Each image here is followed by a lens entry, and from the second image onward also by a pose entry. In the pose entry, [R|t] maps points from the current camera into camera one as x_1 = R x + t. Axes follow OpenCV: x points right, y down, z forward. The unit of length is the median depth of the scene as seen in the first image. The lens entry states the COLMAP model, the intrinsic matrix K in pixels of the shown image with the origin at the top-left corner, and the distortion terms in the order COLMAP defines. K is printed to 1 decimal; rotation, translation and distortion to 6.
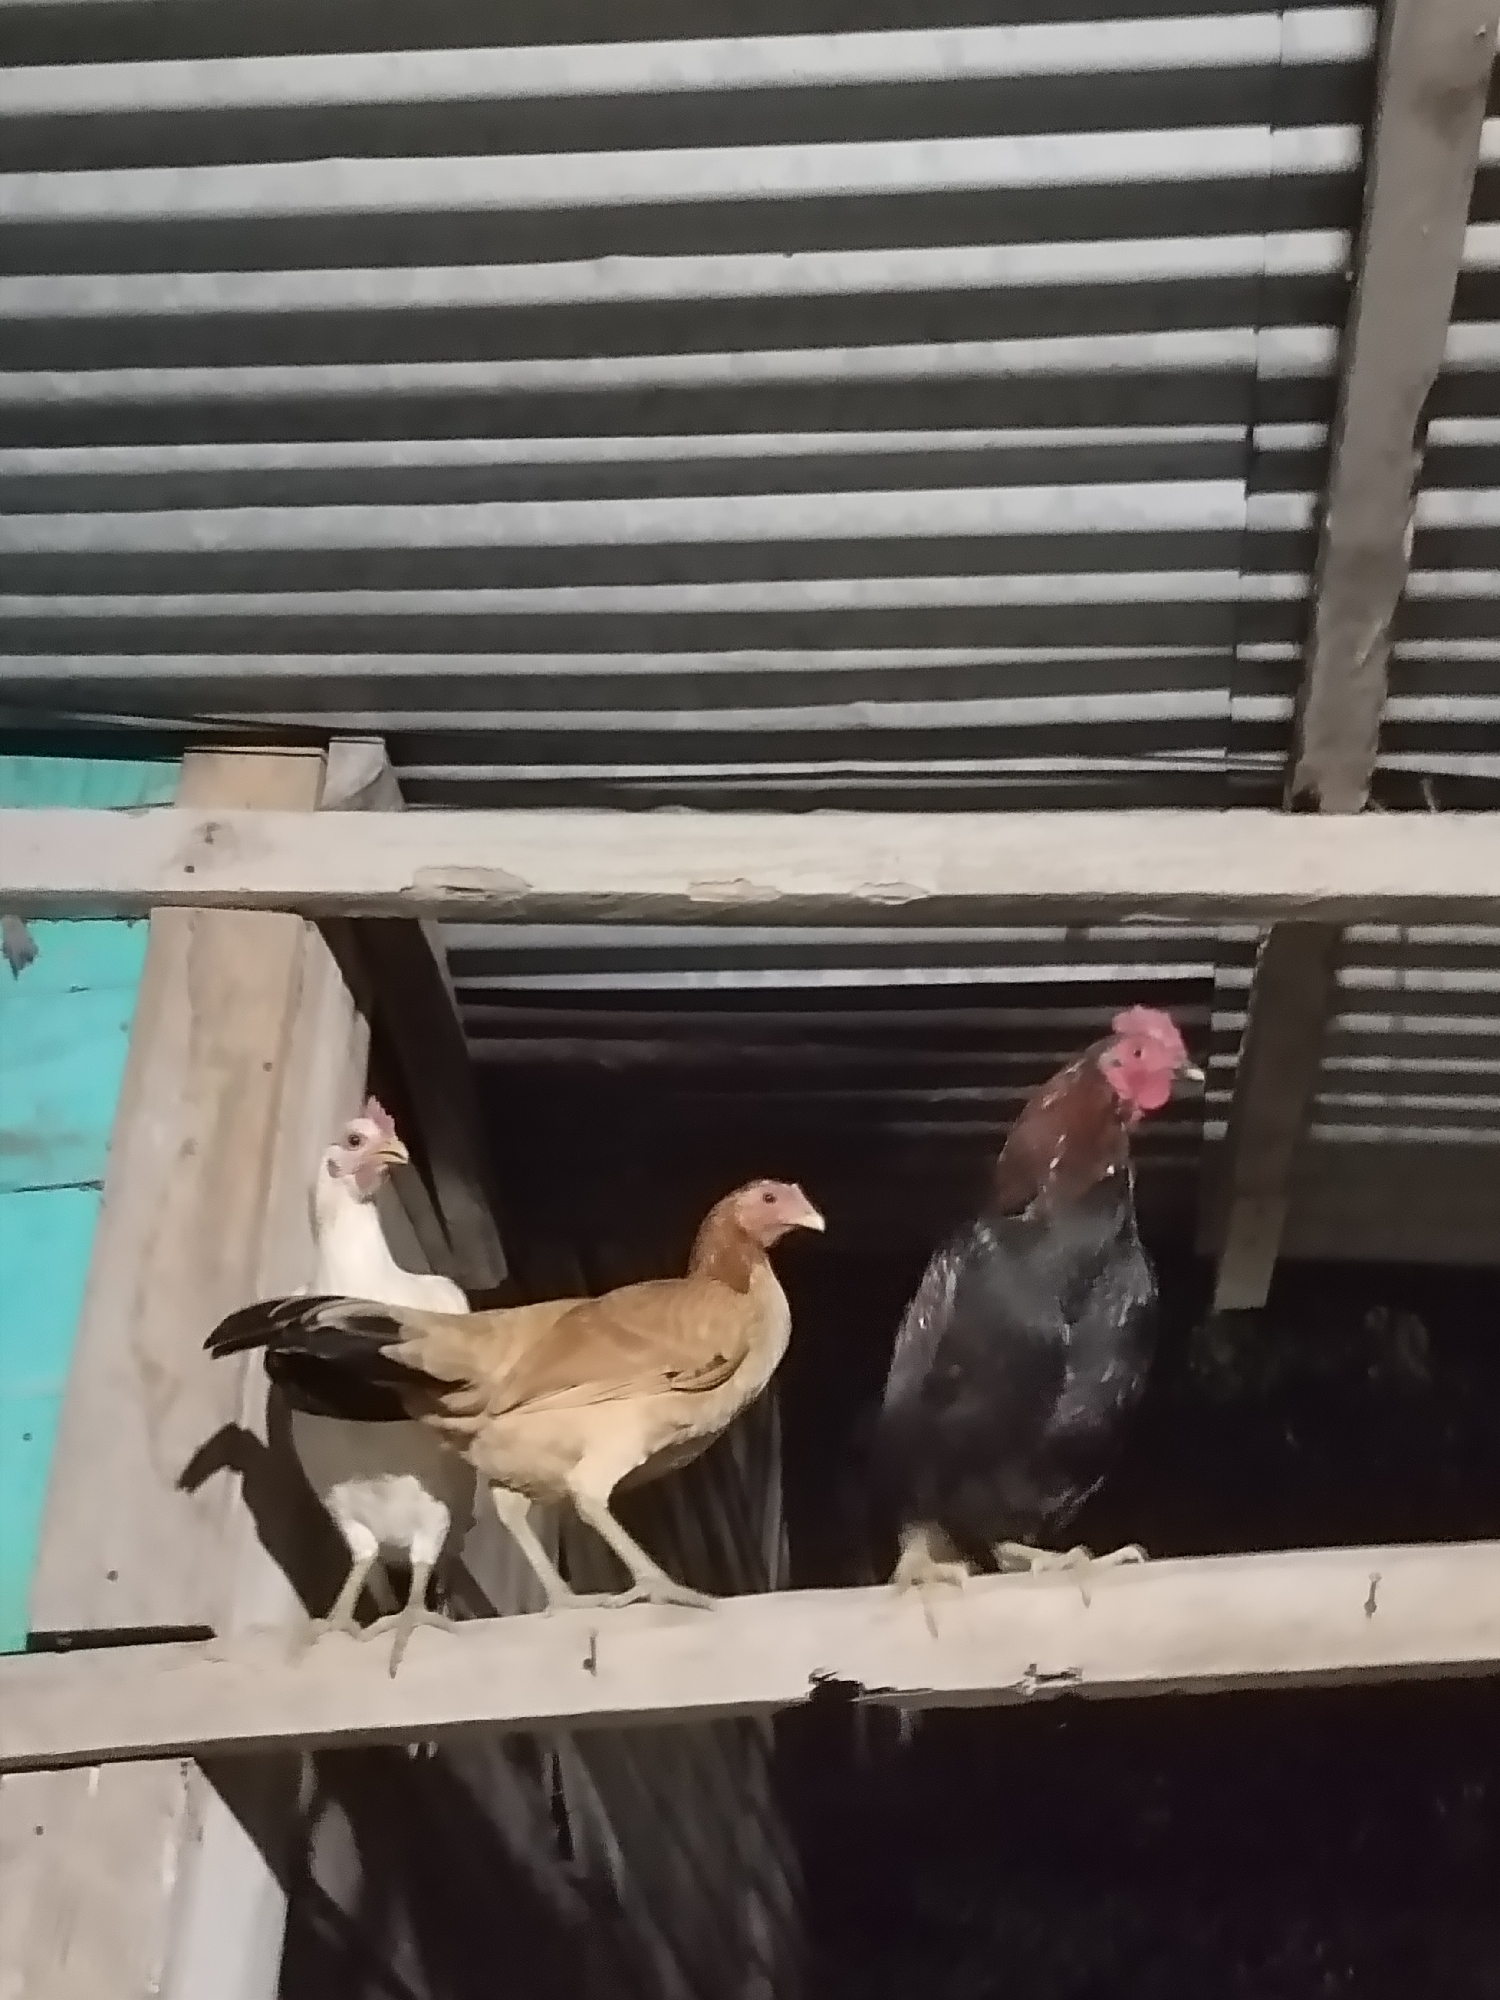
lens RADIAL K [[2503.7, 0, 750.0], [0, 2503.7, 1000.0], [0, 0, 1]] dist [0.028854, 0.002875]
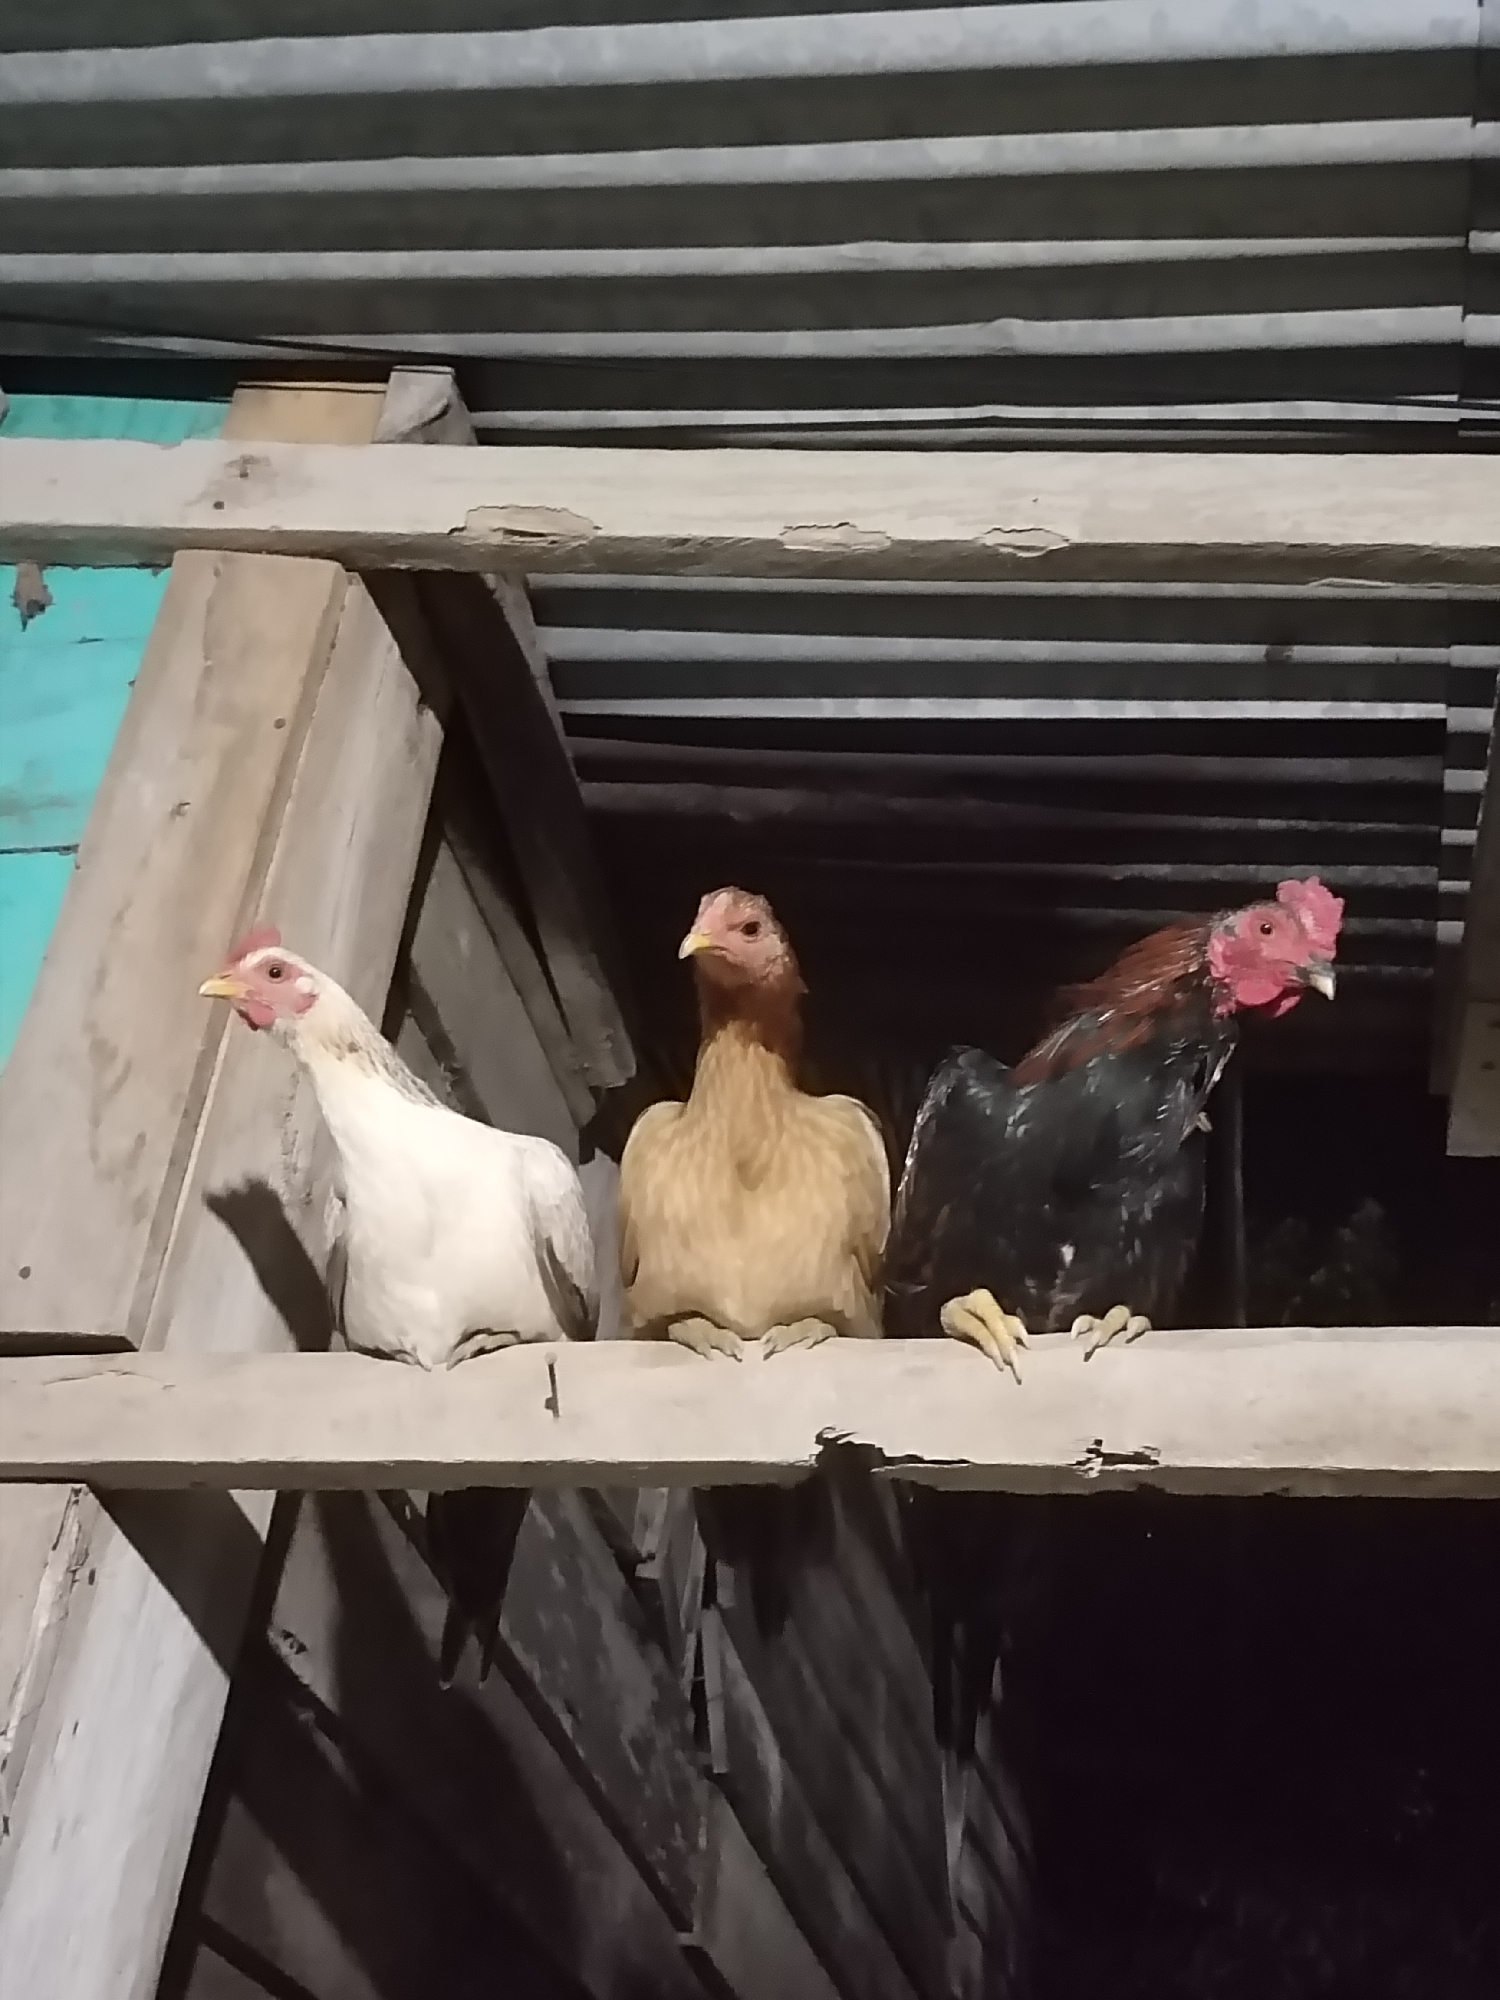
lens RADIAL K [[2508.7, 0, 750.0], [0, 2508.7, 1000.0], [0, 0, 1]] dist [0.000567, 0.021135]
pose [[0.990530, 0.053517, -0.126435, 0.076185], [-0.052403, 0.998552, 0.012123, 0.097806], [0.126901, -0.005383, 0.991901, 0.166586]]
